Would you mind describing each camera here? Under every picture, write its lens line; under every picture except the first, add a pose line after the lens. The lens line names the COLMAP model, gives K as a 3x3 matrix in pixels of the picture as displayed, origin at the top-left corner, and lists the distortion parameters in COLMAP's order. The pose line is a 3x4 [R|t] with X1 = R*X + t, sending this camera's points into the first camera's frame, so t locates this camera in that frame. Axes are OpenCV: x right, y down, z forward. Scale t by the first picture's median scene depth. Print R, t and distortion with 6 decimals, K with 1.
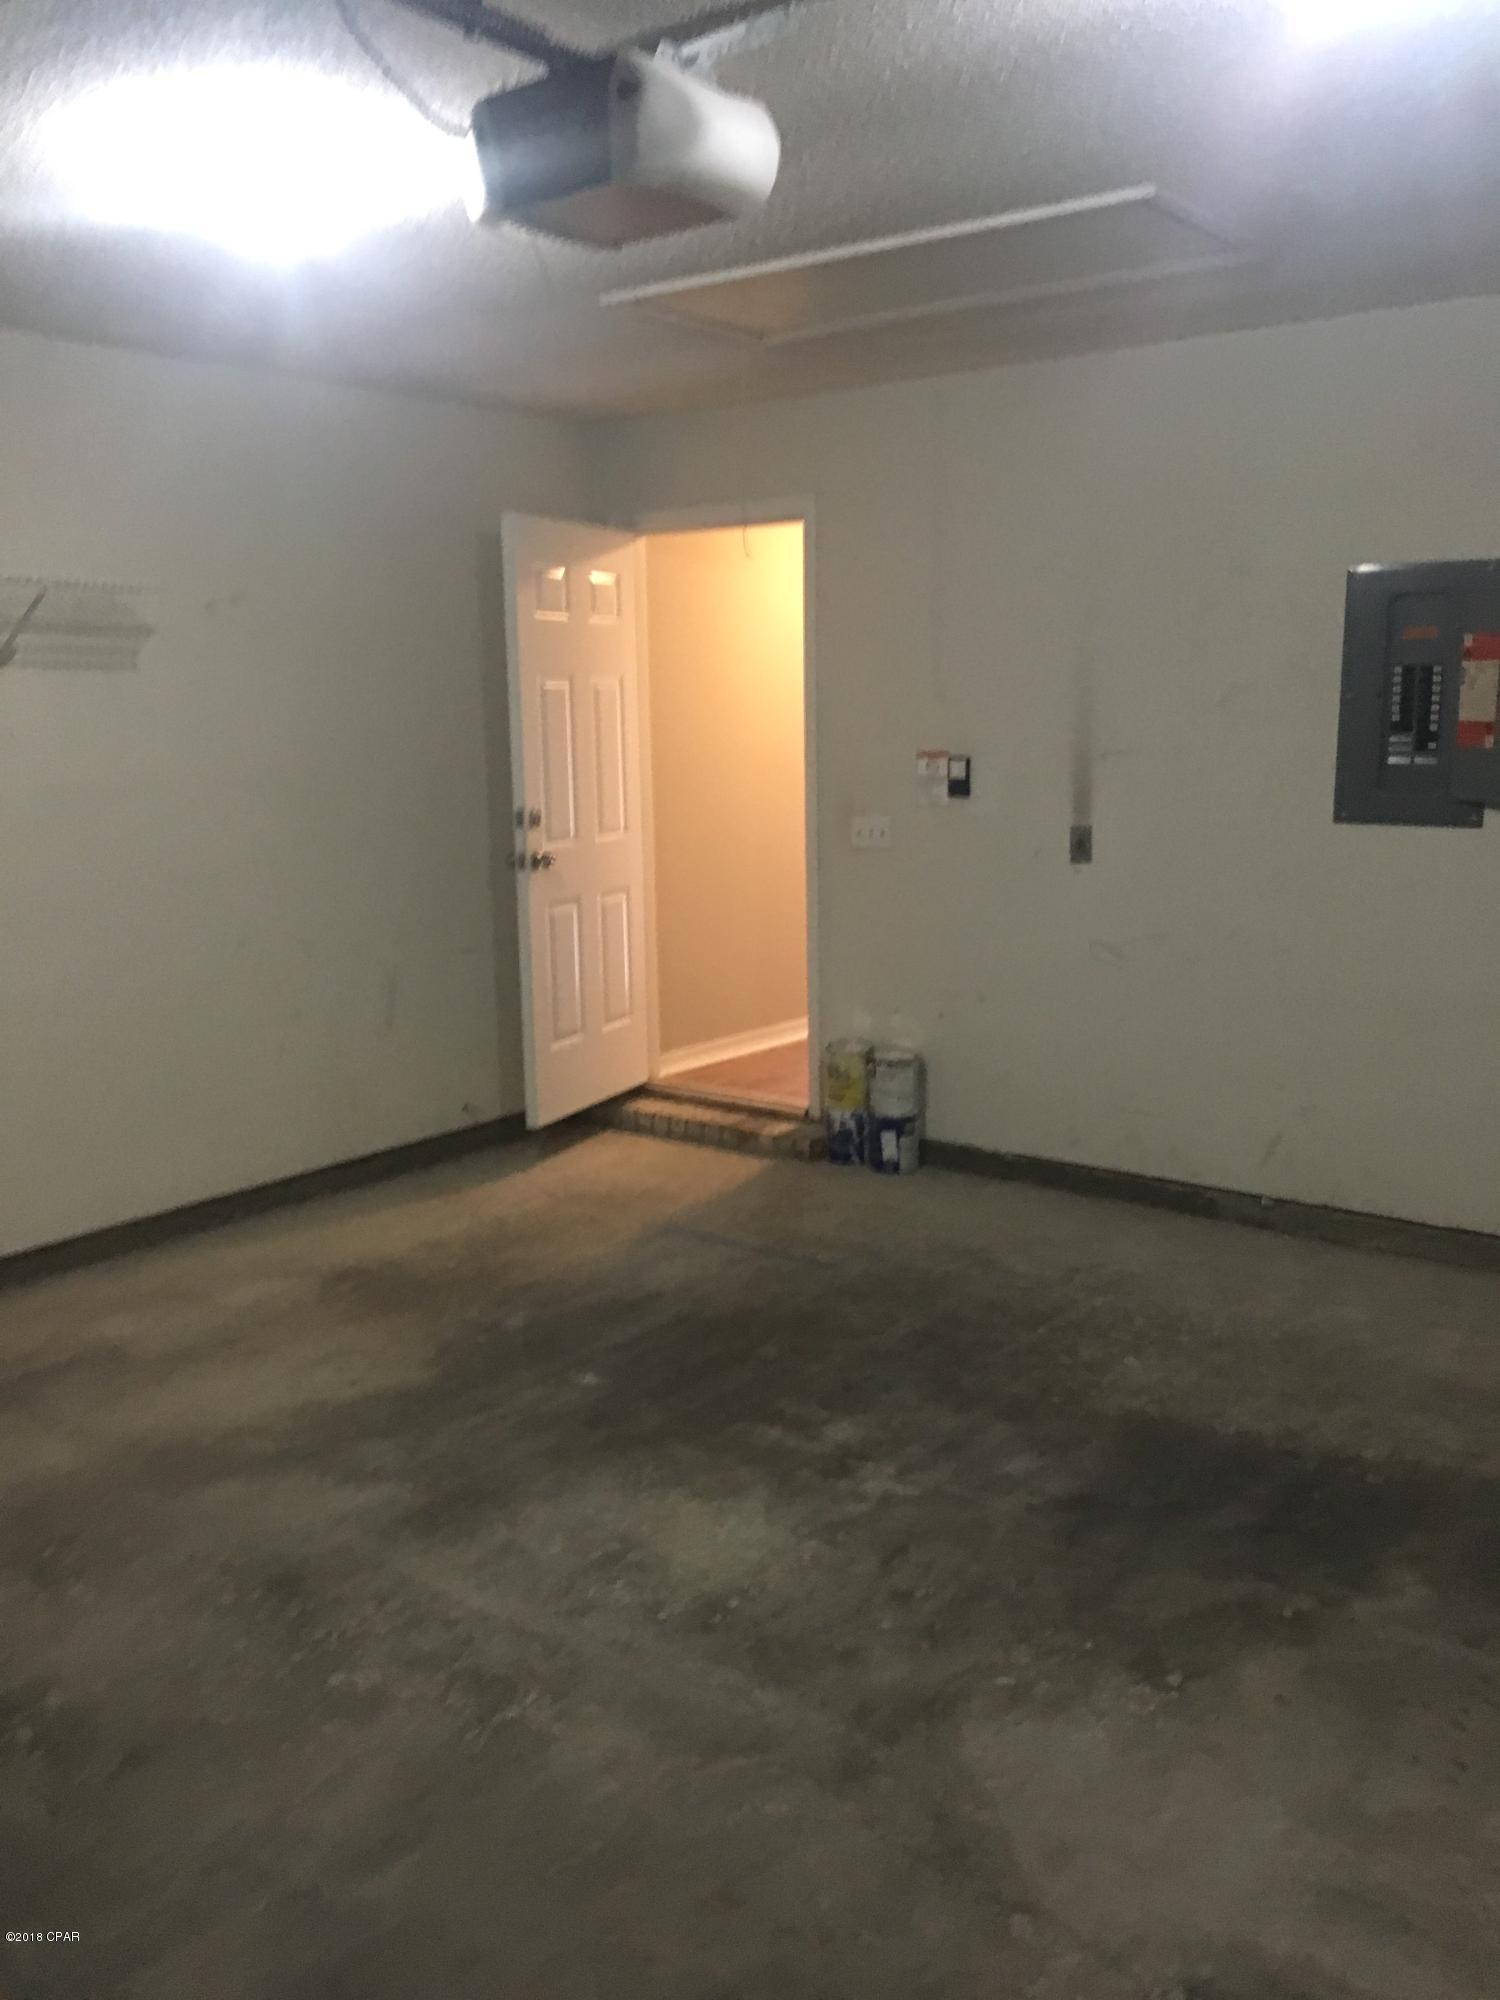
lens RADIAL K [[1762.7, 0, 750.5], [0, 1762.7, 1000.8], [0, 0, 1]] dist [0.010223, -0.002300]
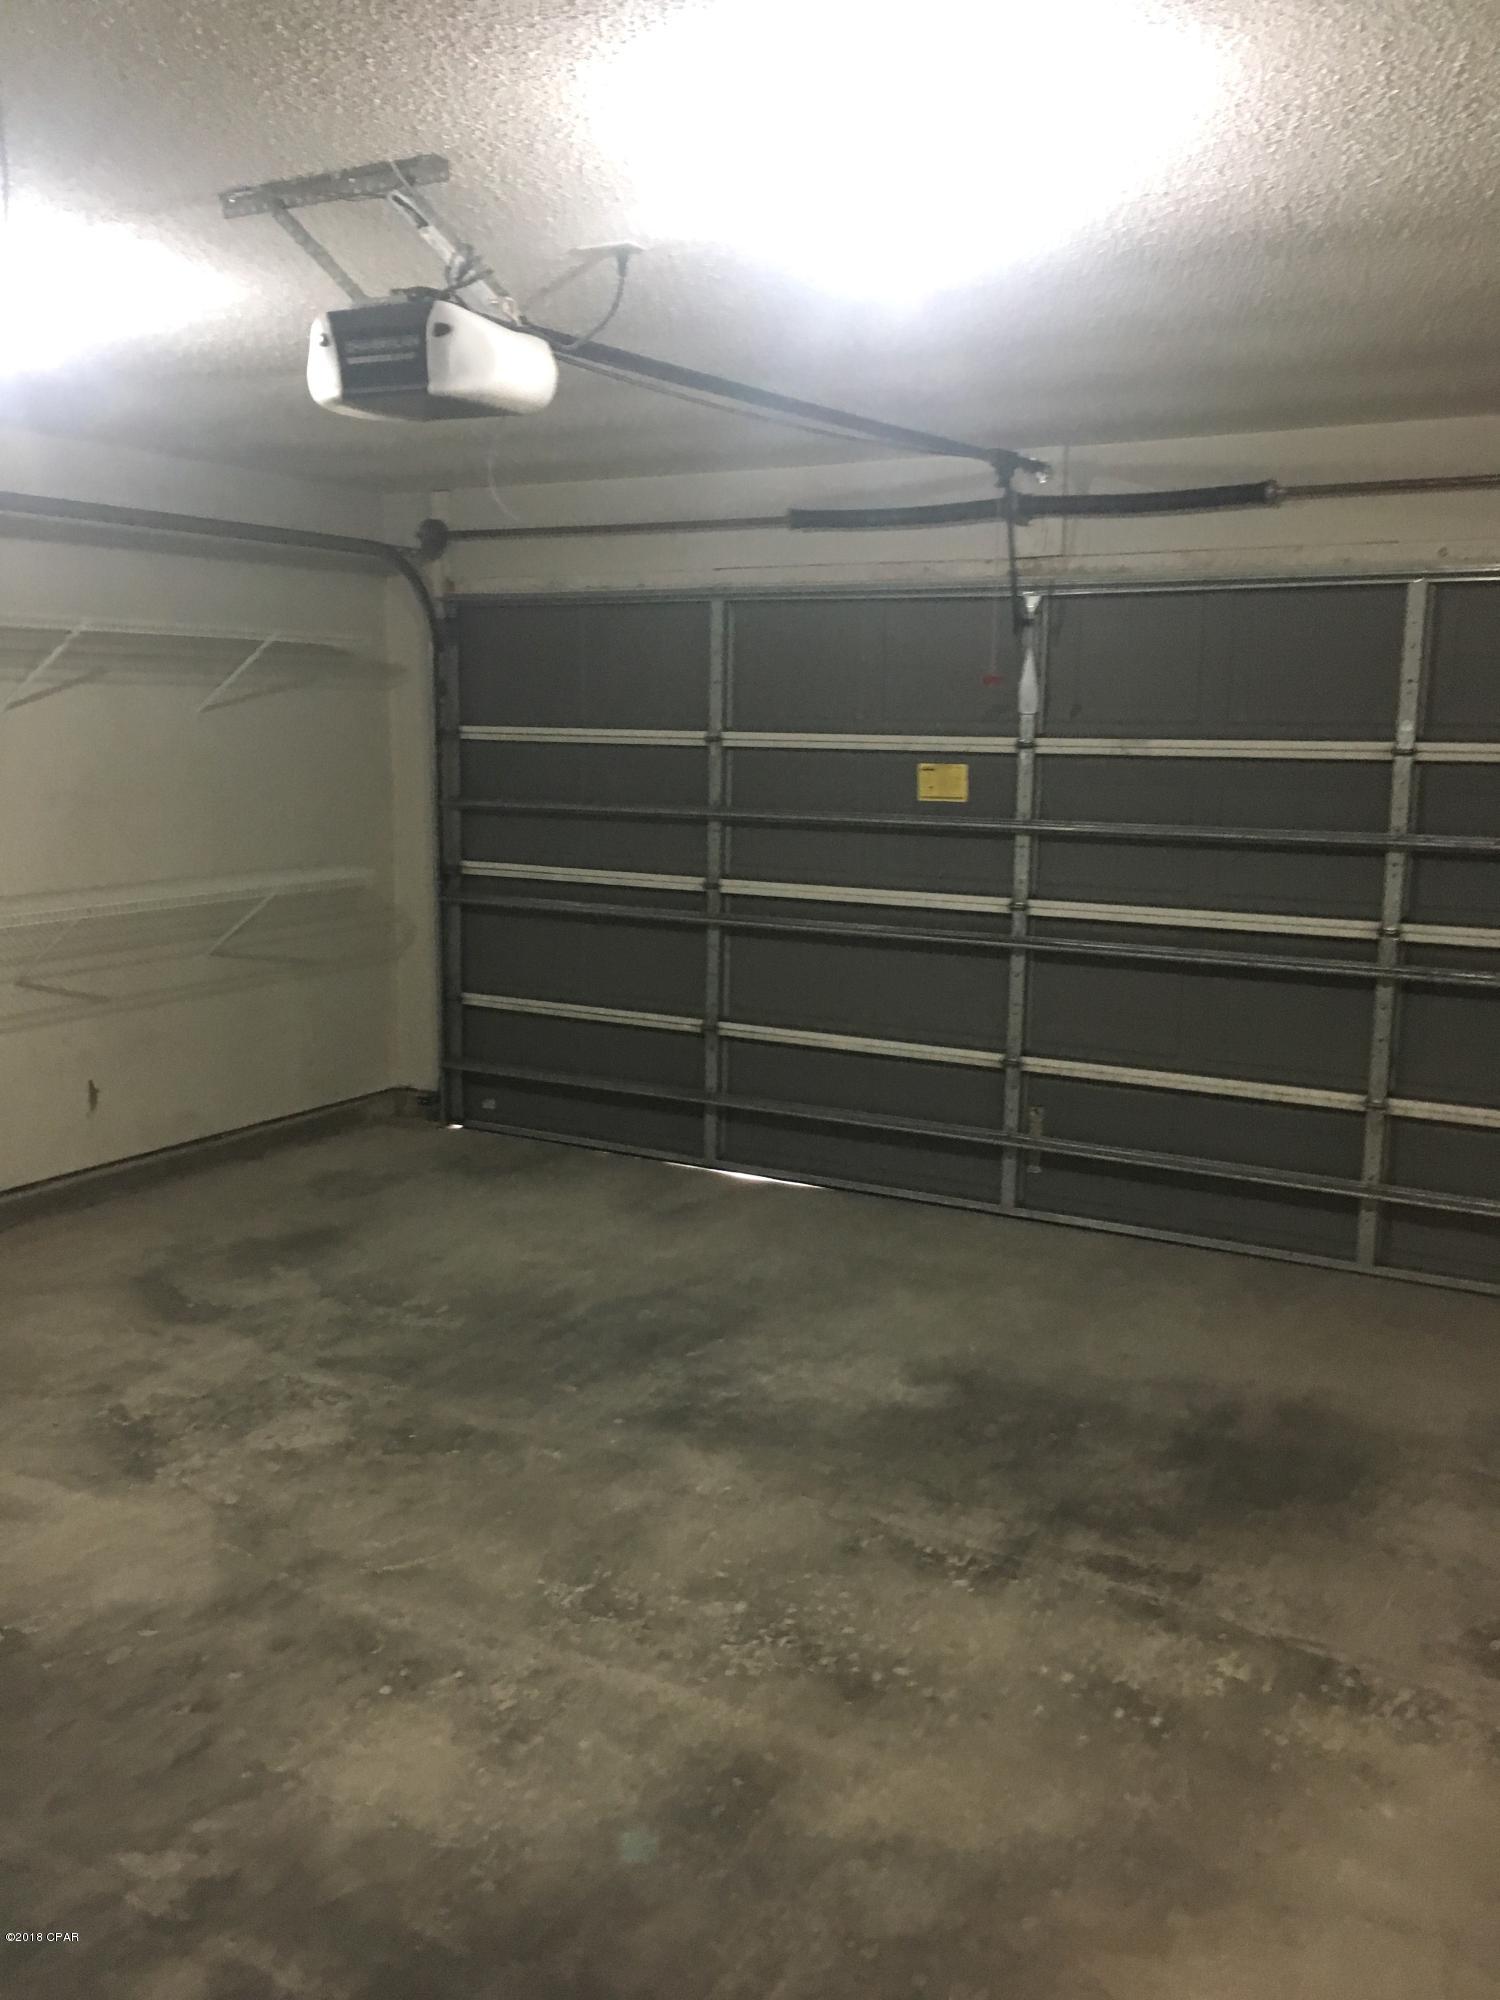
lens RADIAL K [[1762.7, 0, 749.7], [0, 1762.7, 1000.3], [0, 0, 1]] dist [0.010223, -0.002300]
pose [[-0.991029, 0.023364, -0.131589, -0.091431], [-0.021012, 0.945119, 0.326049, -0.351025], [0.131985, 0.325889, -0.936150, 1.844507]]
